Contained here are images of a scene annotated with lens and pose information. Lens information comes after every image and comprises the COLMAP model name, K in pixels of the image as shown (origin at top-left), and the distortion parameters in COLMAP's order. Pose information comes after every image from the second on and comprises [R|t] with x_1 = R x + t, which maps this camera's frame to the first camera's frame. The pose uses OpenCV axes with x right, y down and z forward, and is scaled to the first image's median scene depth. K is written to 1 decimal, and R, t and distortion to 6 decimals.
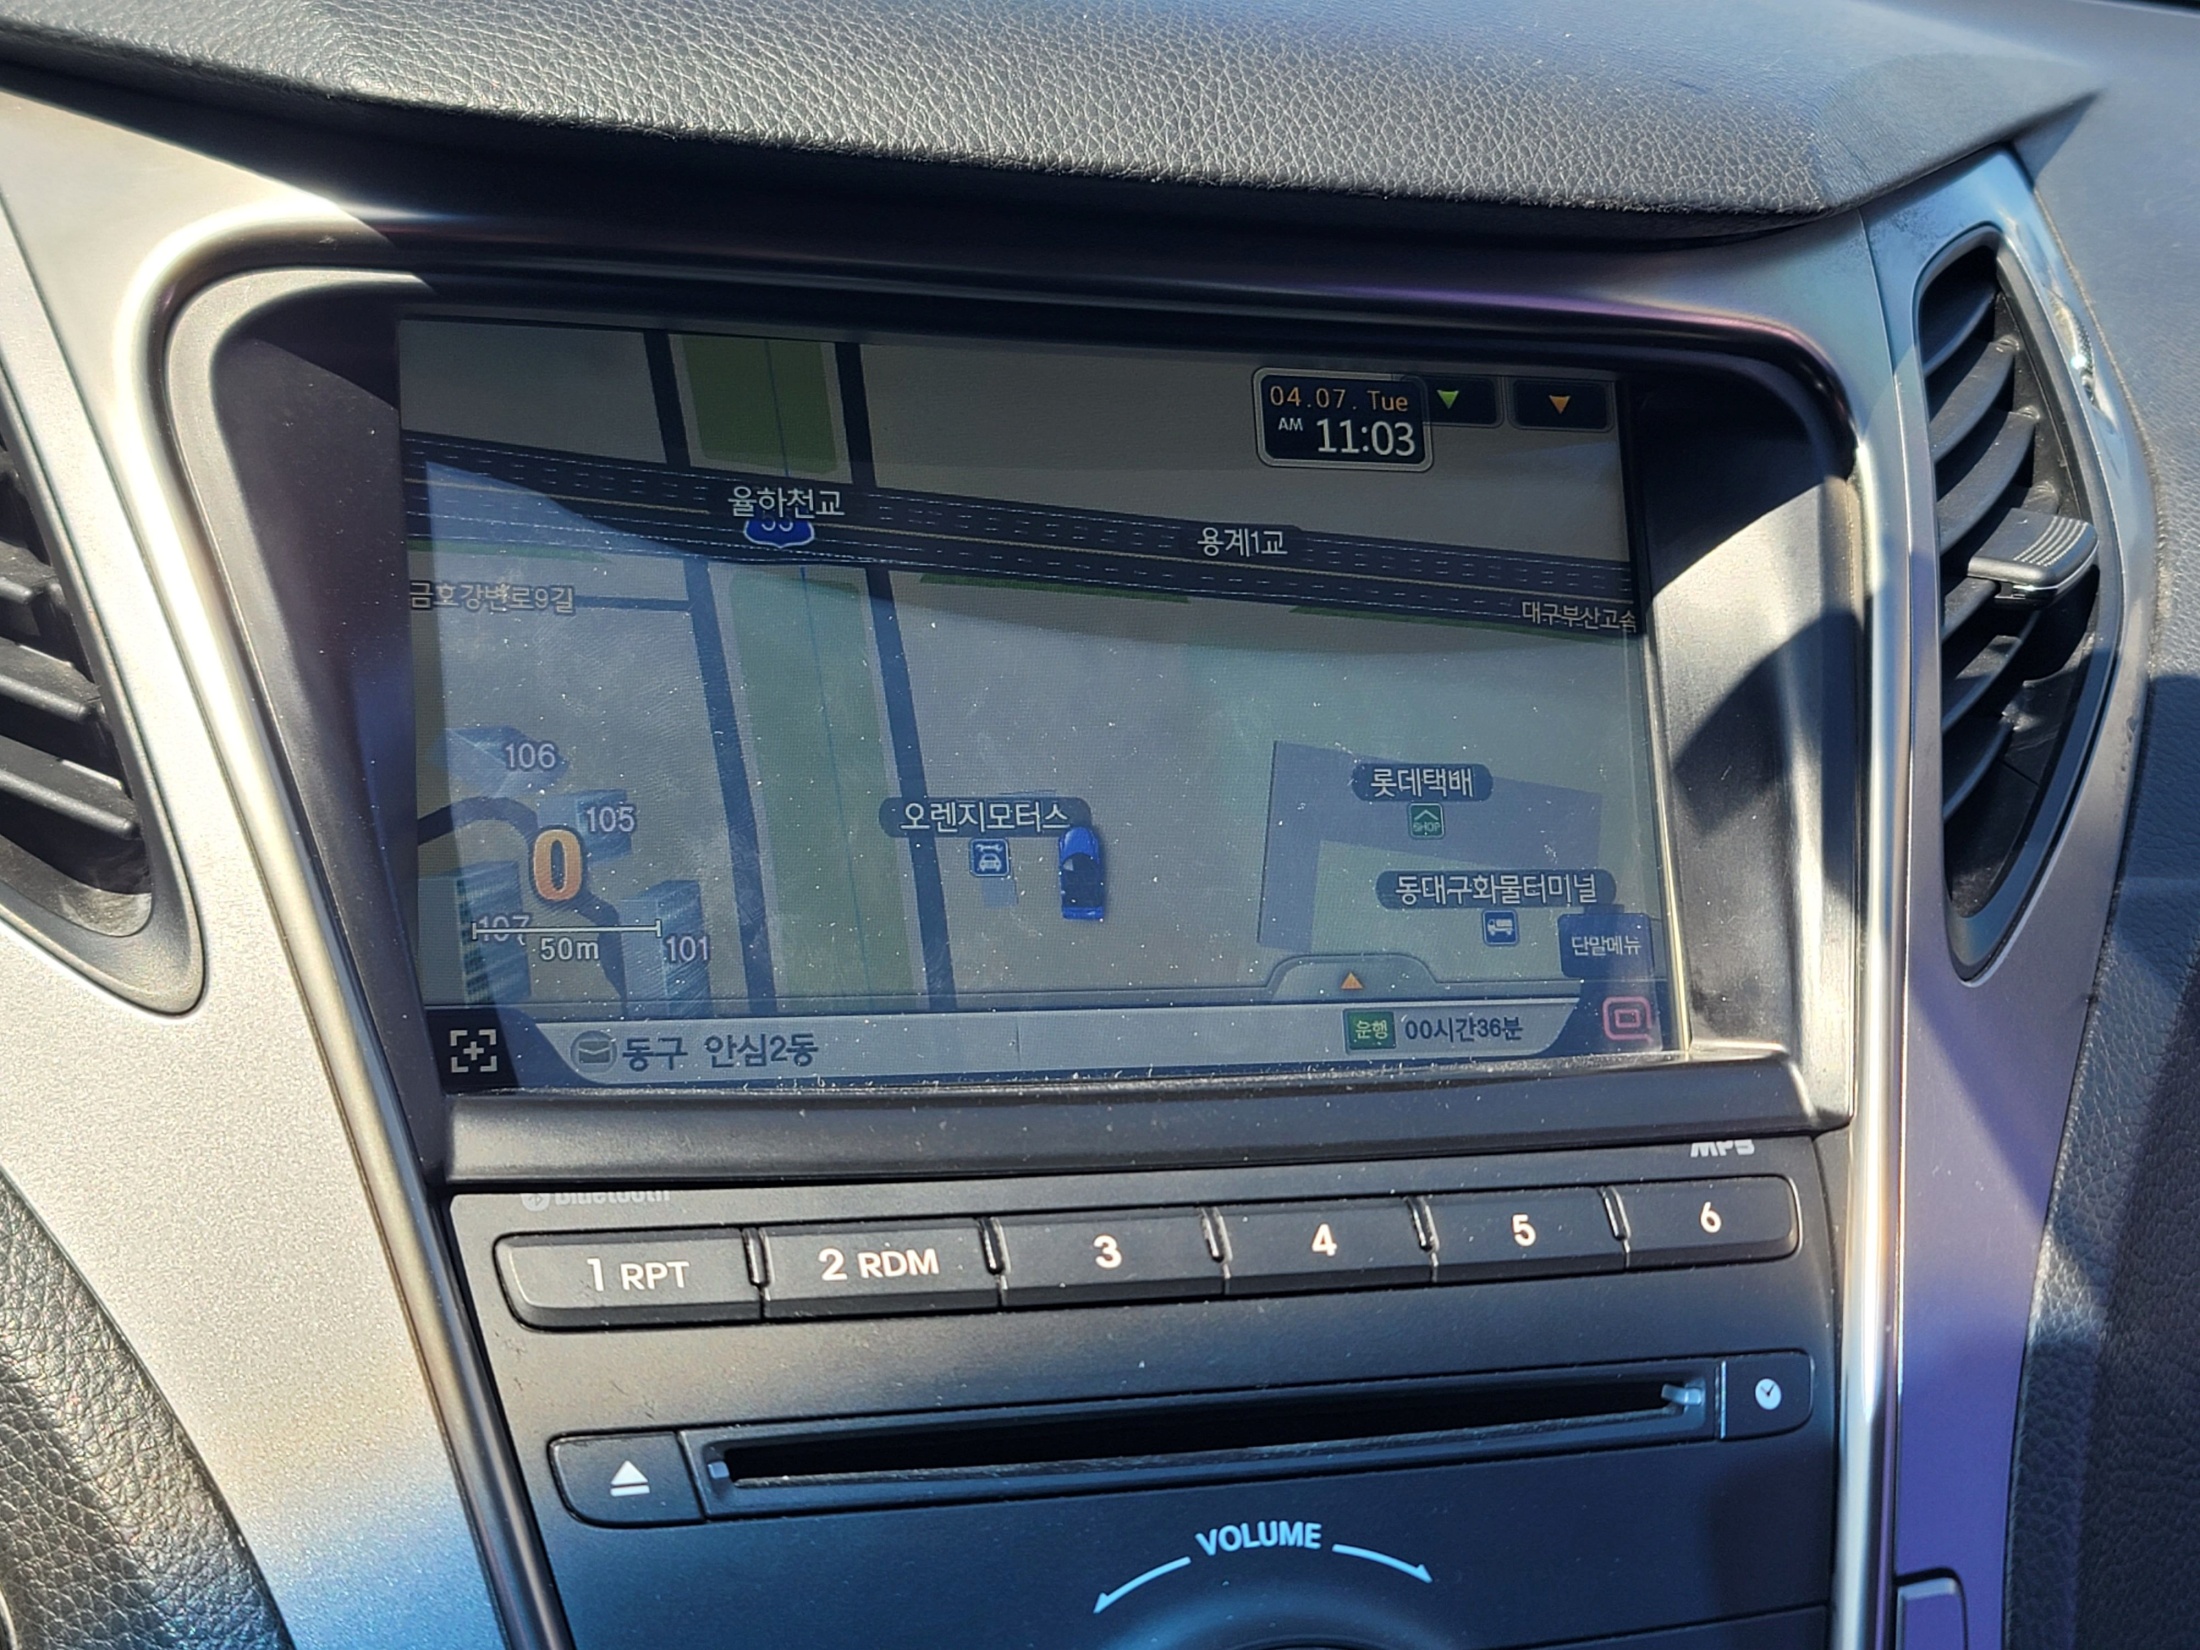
lens RADIAL K [[3170.0, 0, 1099.6], [0, 3170.0, 830.0], [0, 0, 1]] dist [0.008324, 0.000000]
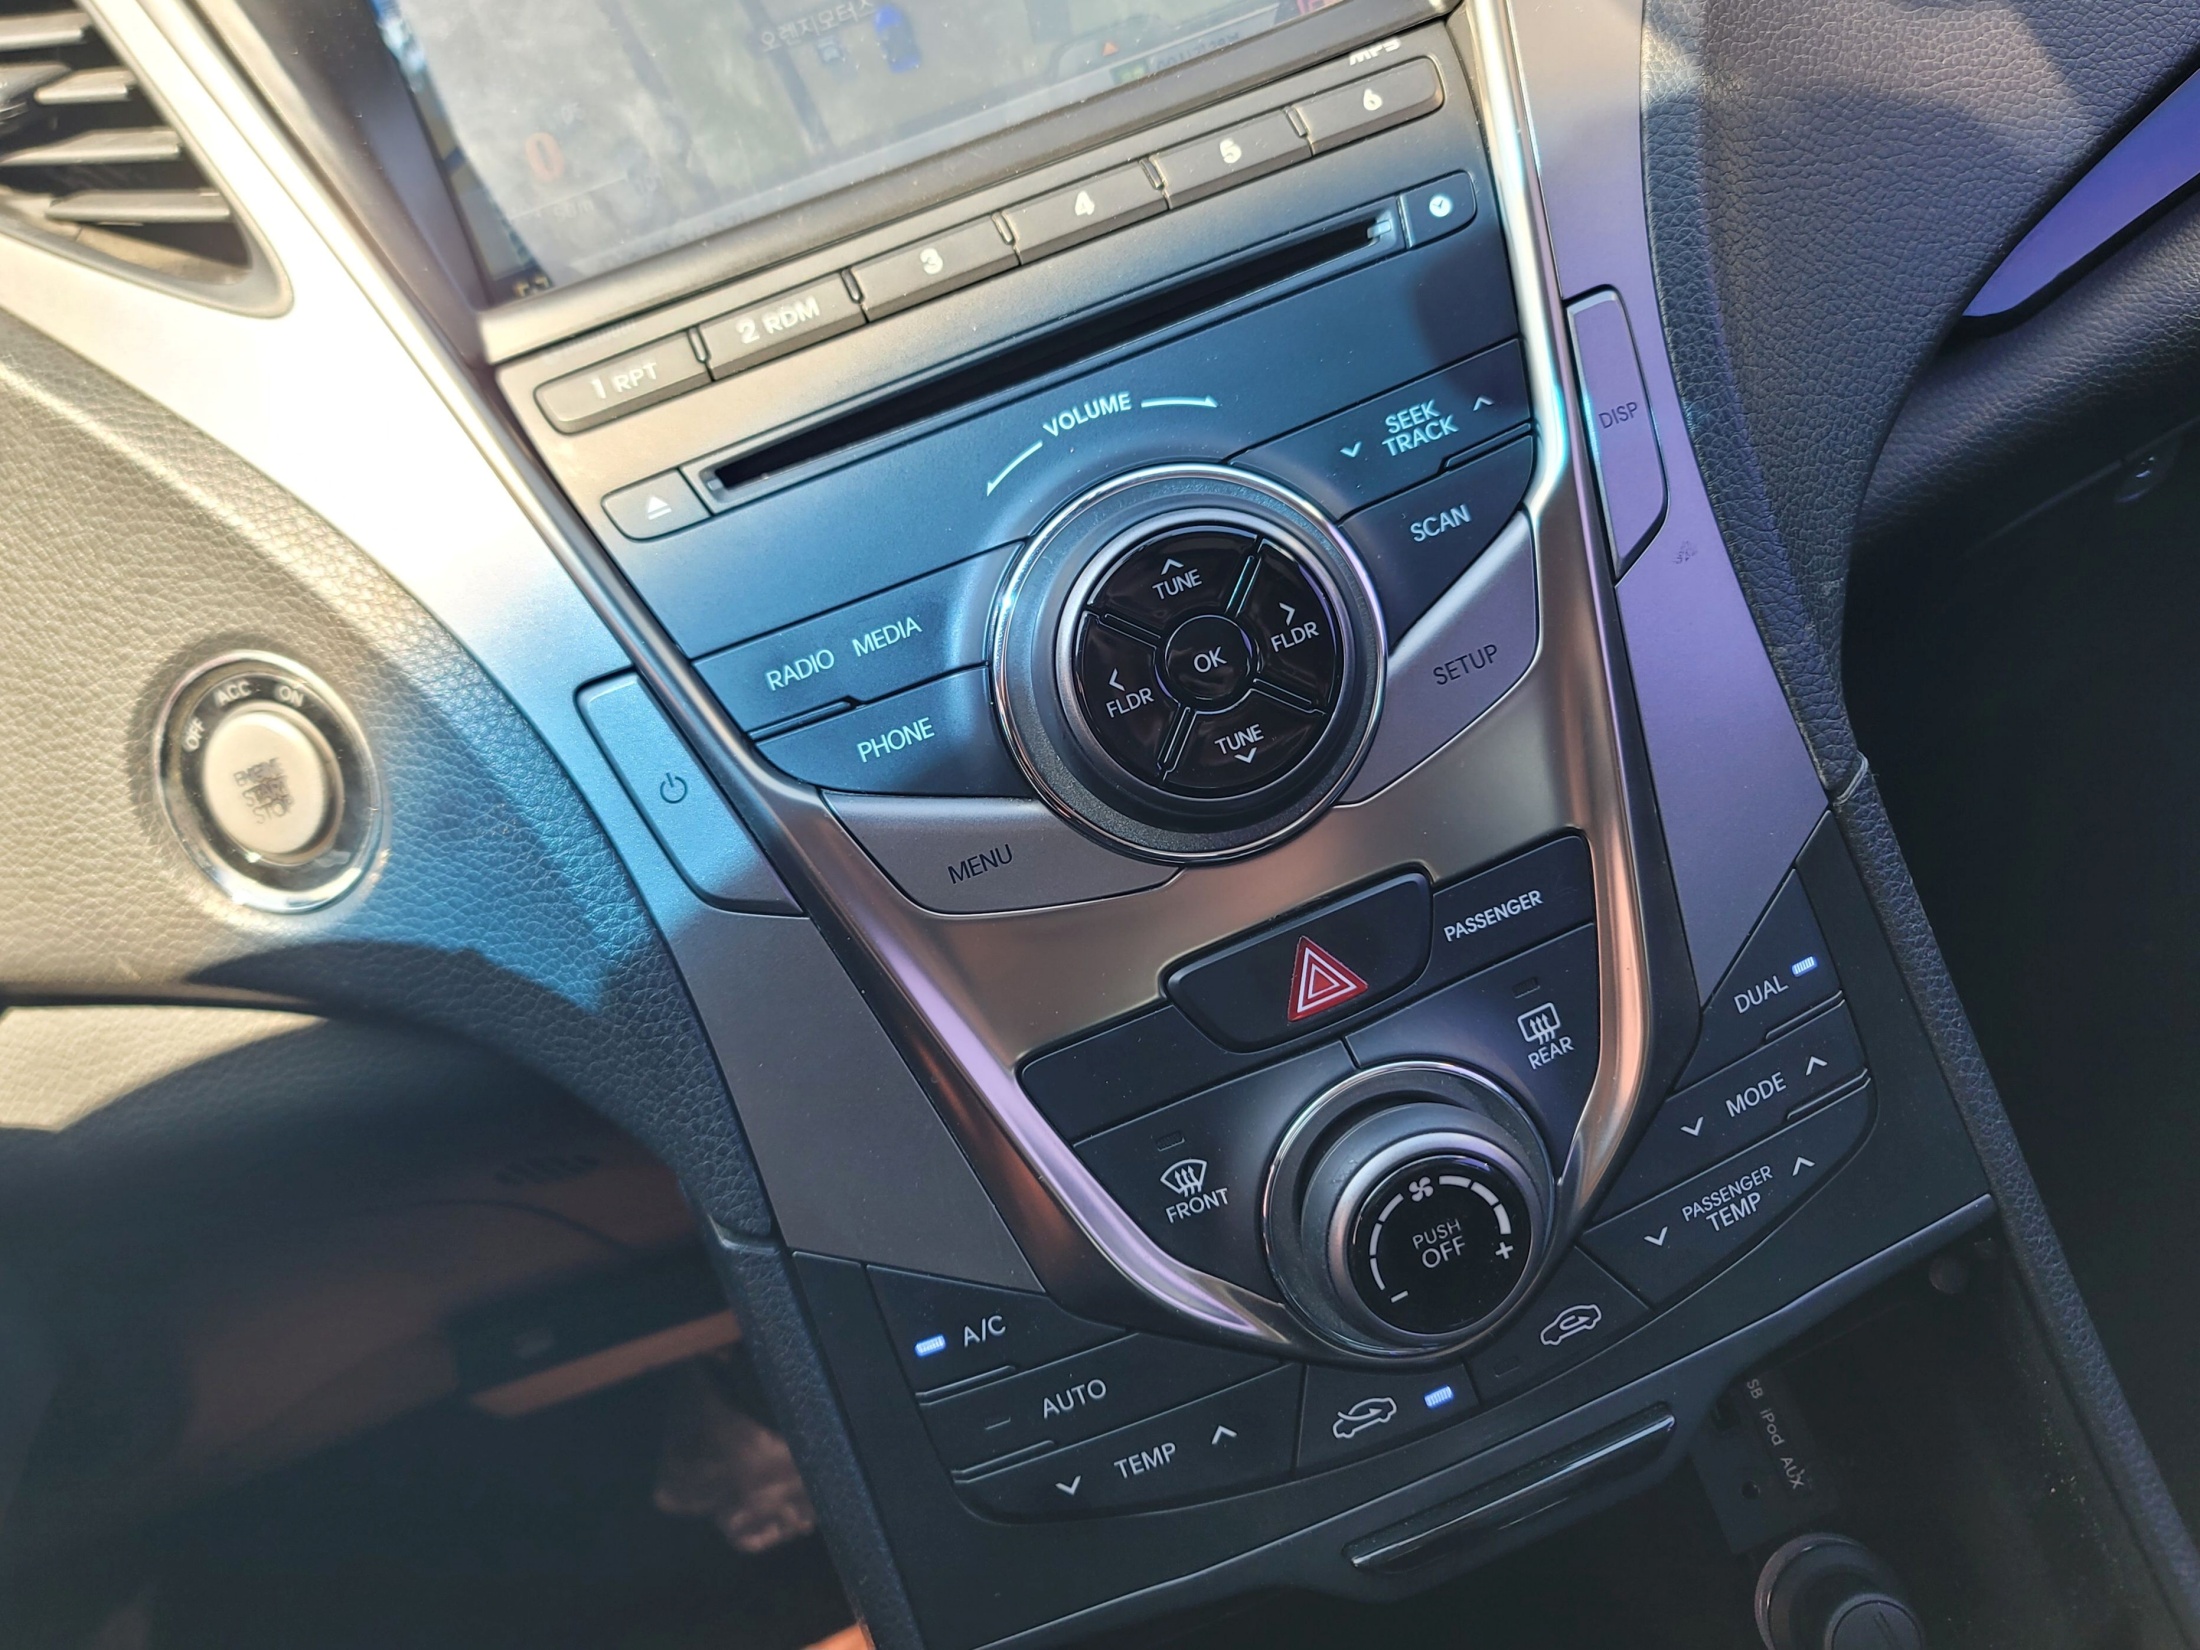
lens RADIAL K [[1783.0, 0, 1093.6], [0, 1783.0, 819.1], [0, 0, 1]] dist [-0.013207, 0.028131]
pose [[0.925619, -0.282253, -0.252116, 0.199480], [0.342558, 0.908038, 0.241084, 0.189309], [0.160885, -0.309516, 0.937185, 0.173008]]
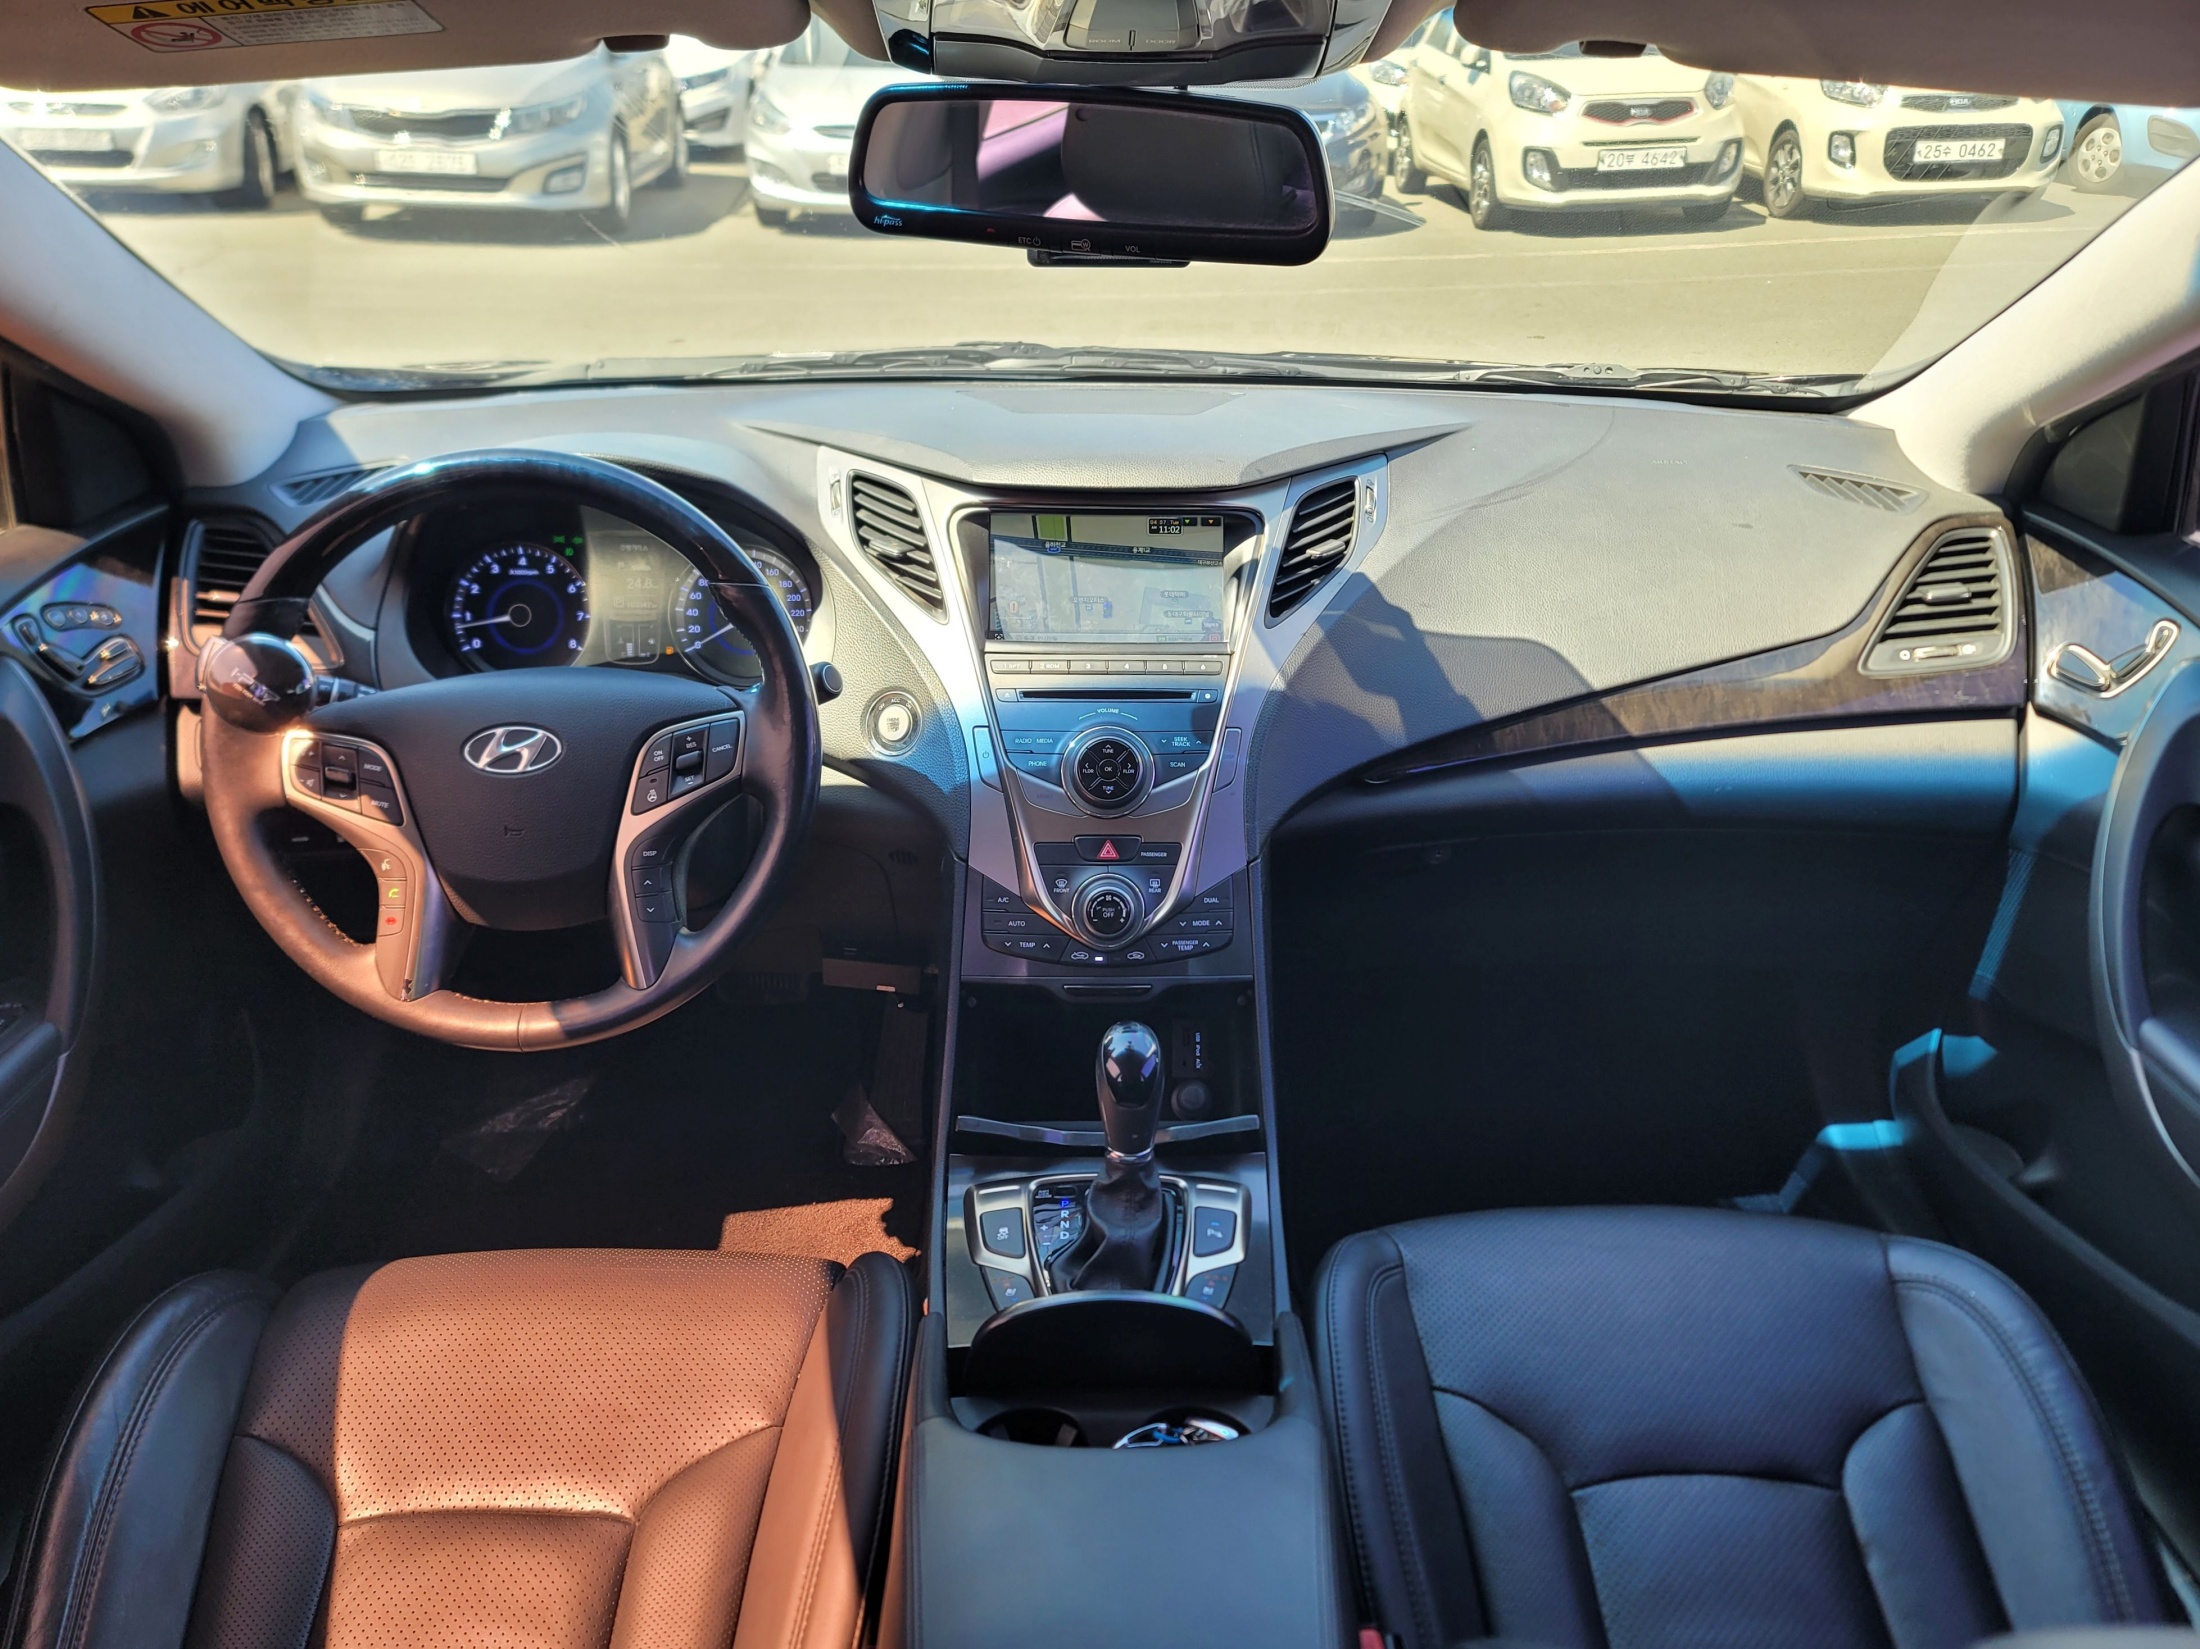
lens RADIAL K [[1783.0, 0, 1099.8], [0, 1783.0, 828.2], [0, 0, 1]] dist [-0.013207, 0.028131]
pose [[0.940435, 0.024549, -0.339087, 1.175705], [-0.009280, 0.998872, 0.046577, 0.280503], [0.339847, -0.040656, 0.939601, -2.197979]]
